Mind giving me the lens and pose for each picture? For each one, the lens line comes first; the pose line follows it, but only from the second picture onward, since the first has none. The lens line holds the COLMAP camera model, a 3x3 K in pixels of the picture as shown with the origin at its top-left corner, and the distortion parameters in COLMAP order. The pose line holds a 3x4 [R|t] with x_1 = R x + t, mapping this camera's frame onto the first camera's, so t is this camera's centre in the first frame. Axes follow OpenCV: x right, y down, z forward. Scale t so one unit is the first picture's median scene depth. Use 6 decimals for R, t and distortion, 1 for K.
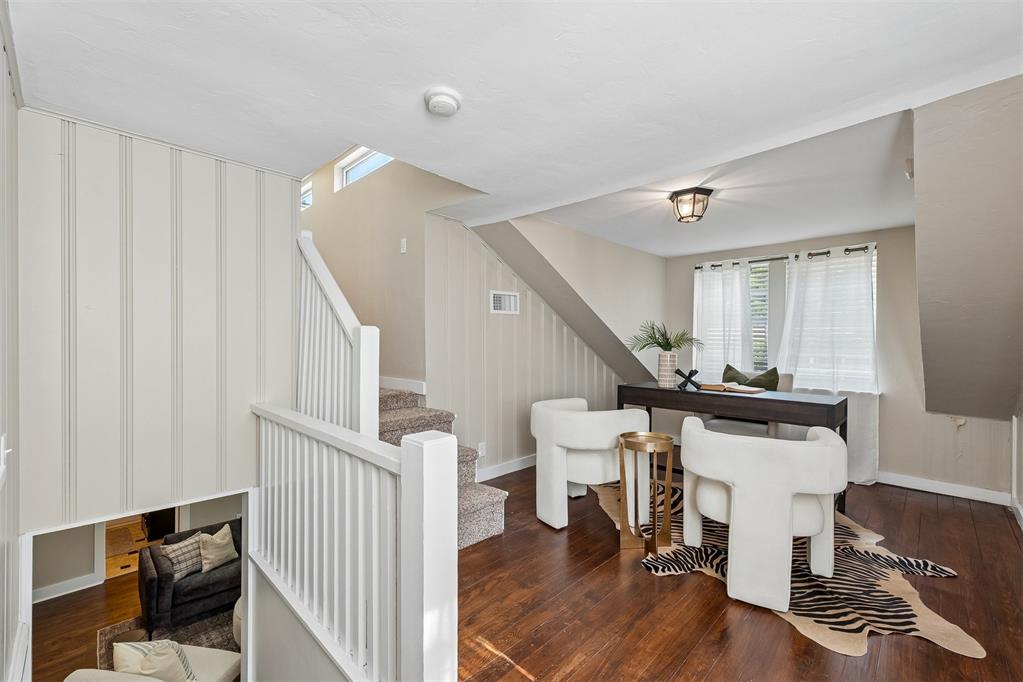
lens RADIAL K [[433.3, 0, 510.4], [0, 433.3, 341.9], [0, 0, 1]] dist [0.007314, 0.000215]
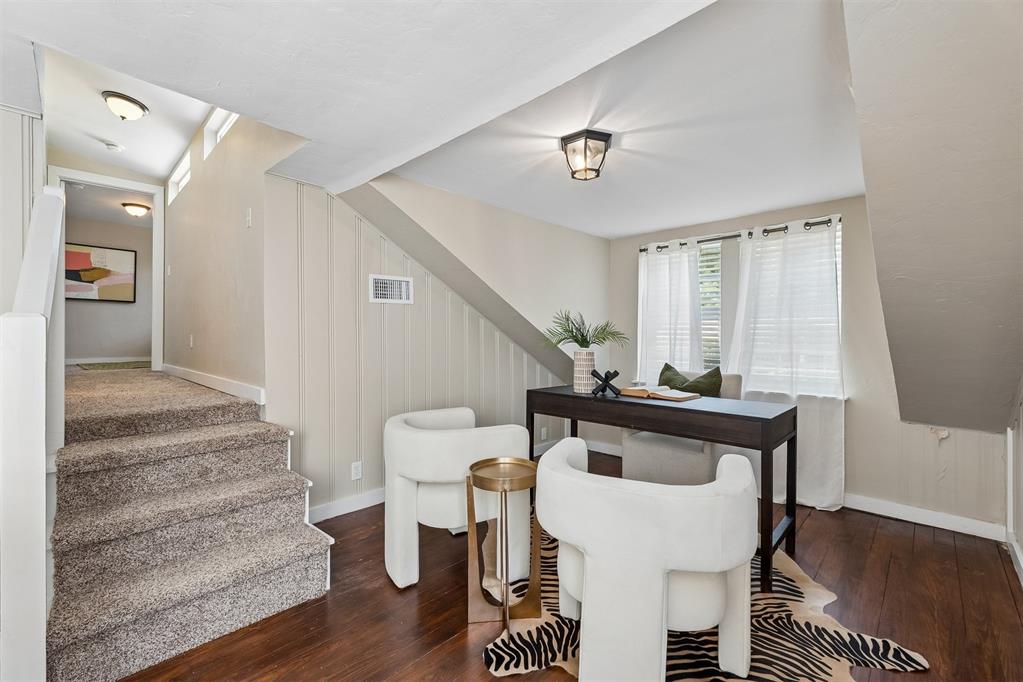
lens RADIAL K [[433.3, 0, 511.8], [0, 433.3, 337.7], [0, 0, 1]] dist [0.007314, 0.000215]
pose [[0.999972, -0.004875, 0.005612, 0.245332], [0.004889, 0.999985, -0.002597, 0.004341], [-0.005599, 0.002625, 0.999981, 0.210725]]
